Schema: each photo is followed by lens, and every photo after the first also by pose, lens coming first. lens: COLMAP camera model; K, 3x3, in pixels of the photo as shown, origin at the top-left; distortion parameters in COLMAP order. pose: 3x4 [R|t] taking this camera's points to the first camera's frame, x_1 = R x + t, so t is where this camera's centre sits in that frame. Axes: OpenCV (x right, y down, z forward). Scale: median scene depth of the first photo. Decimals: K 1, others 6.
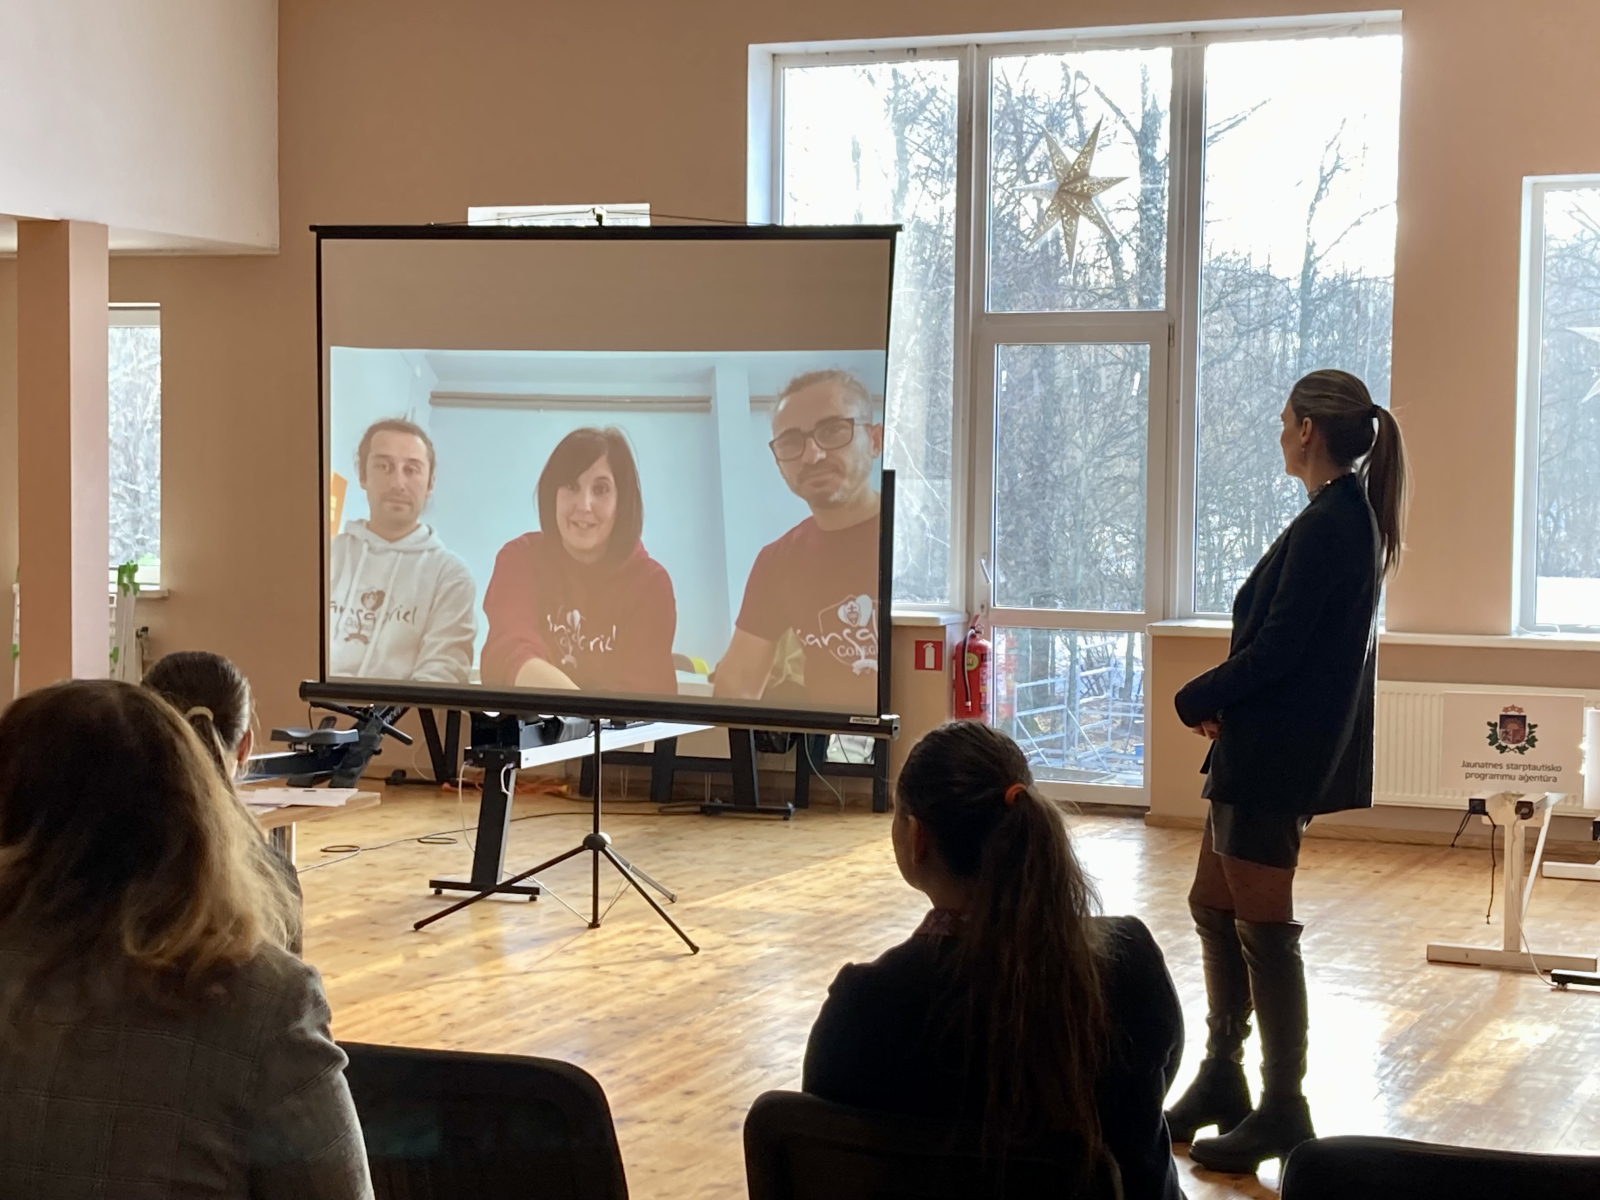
lens RADIAL K [[2849.5, 0, 816.1], [0, 2849.5, 593.6], [0, 0, 1]] dist [0.169774, 0.000000]
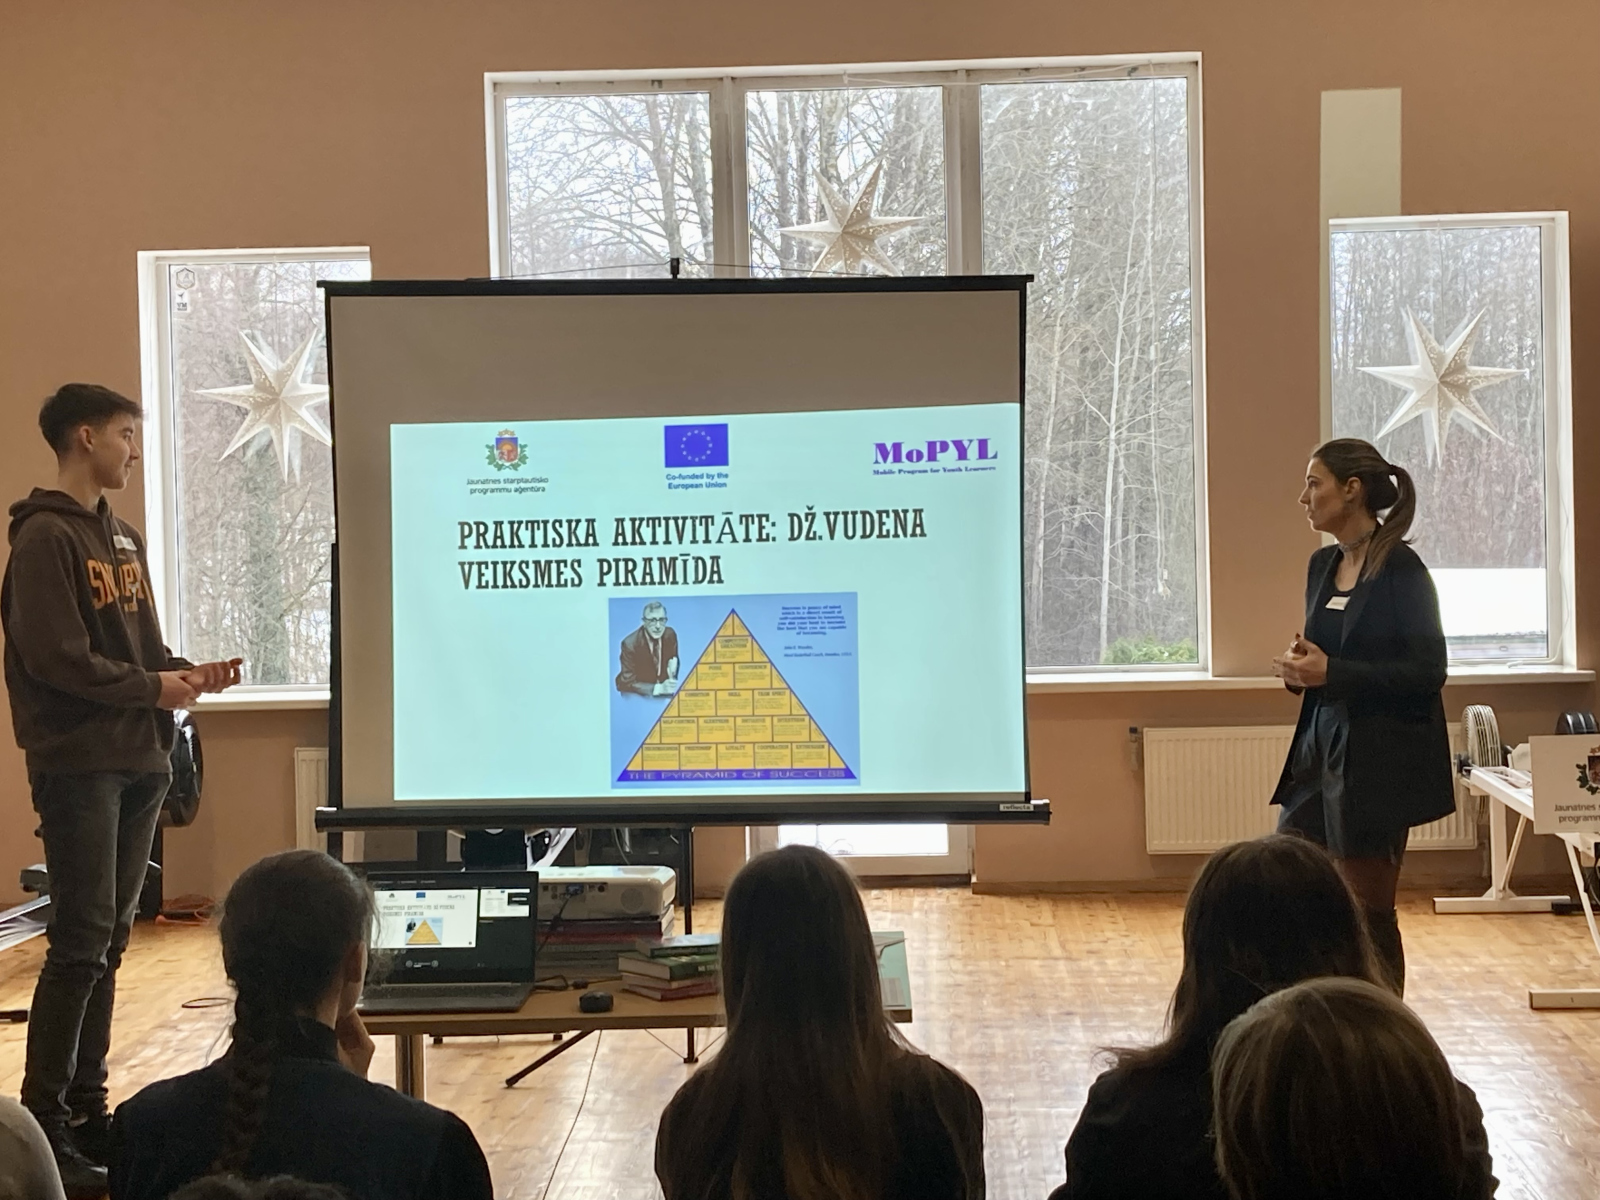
lens RADIAL K [[2952.8, 0, 817.8], [0, 2952.8, 588.1], [0, 0, 1]] dist [0.212526, 0.000000]
pose [[0.932203, -0.047066, 0.358862, -0.285820], [0.052469, 0.998608, -0.005326, -0.018553], [-0.358112, 0.023794, 0.933375, 0.089417]]
